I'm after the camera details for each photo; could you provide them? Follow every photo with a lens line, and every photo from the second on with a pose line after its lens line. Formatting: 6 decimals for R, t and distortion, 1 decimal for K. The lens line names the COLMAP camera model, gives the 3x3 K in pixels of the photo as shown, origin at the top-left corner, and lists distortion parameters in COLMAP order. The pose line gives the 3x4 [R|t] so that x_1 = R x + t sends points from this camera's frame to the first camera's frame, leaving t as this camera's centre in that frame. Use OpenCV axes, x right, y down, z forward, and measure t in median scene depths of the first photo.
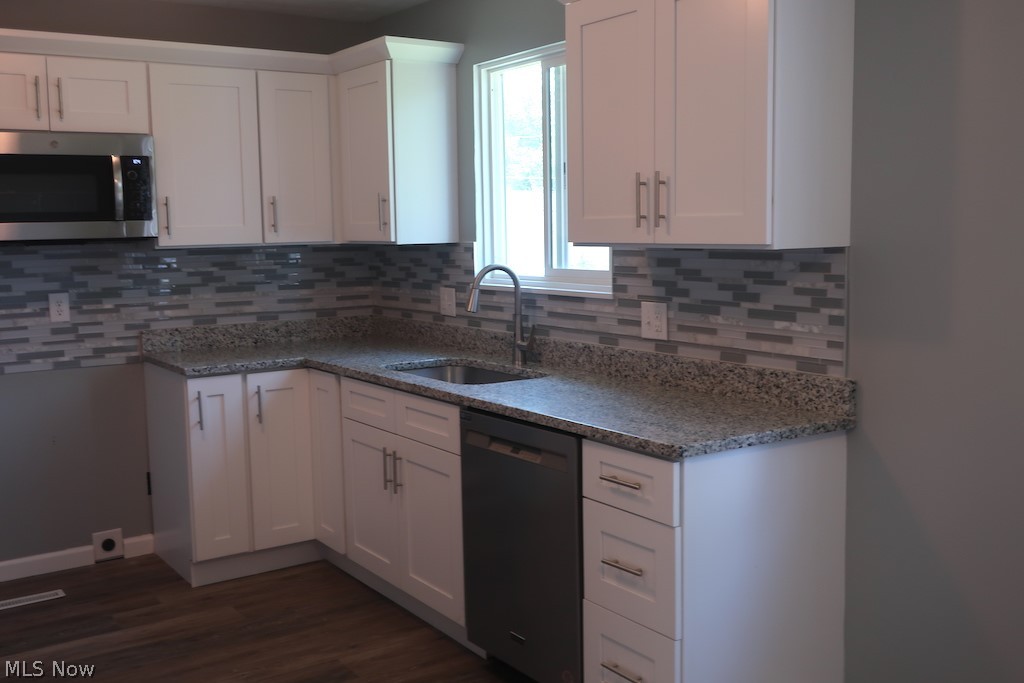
lens RADIAL K [[1035.4, 0, 513.3], [0, 1035.4, 327.2], [0, 0, 1]] dist [0.003380, 0.001151]
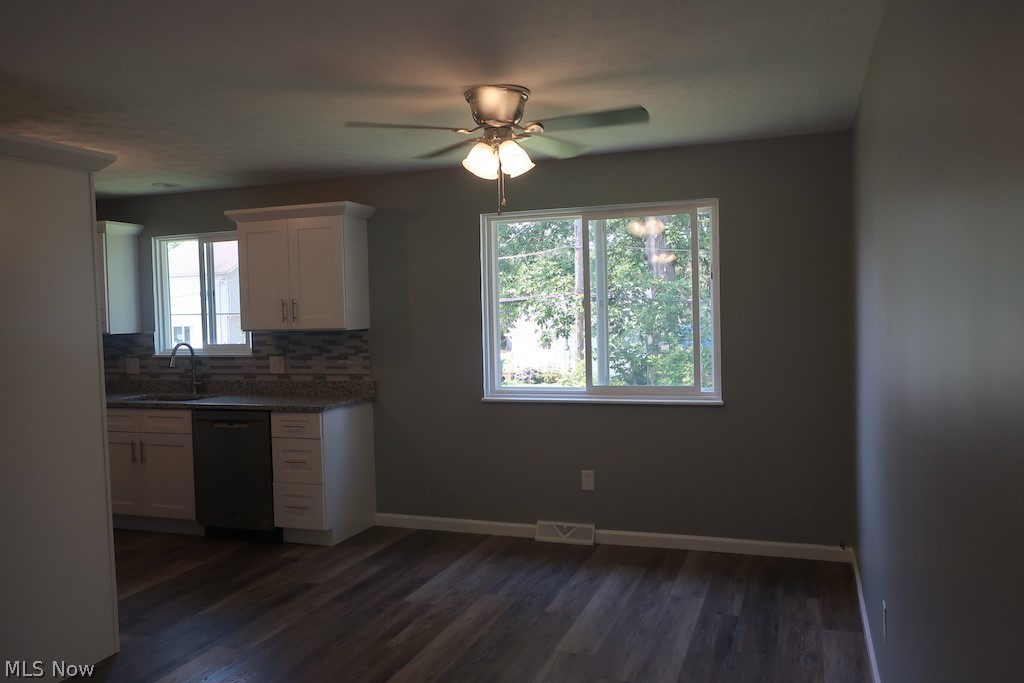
lens RADIAL K [[801.9, 0, 512.0], [0, 801.9, 341.5], [0, 0, 1]] dist [0.000155, 0.000005]
pose [[0.815372, -0.030885, 0.578113, -0.464393], [0.070664, 0.996419, -0.046432, 0.061367], [-0.574608, 0.078711, 0.814635, -0.703661]]
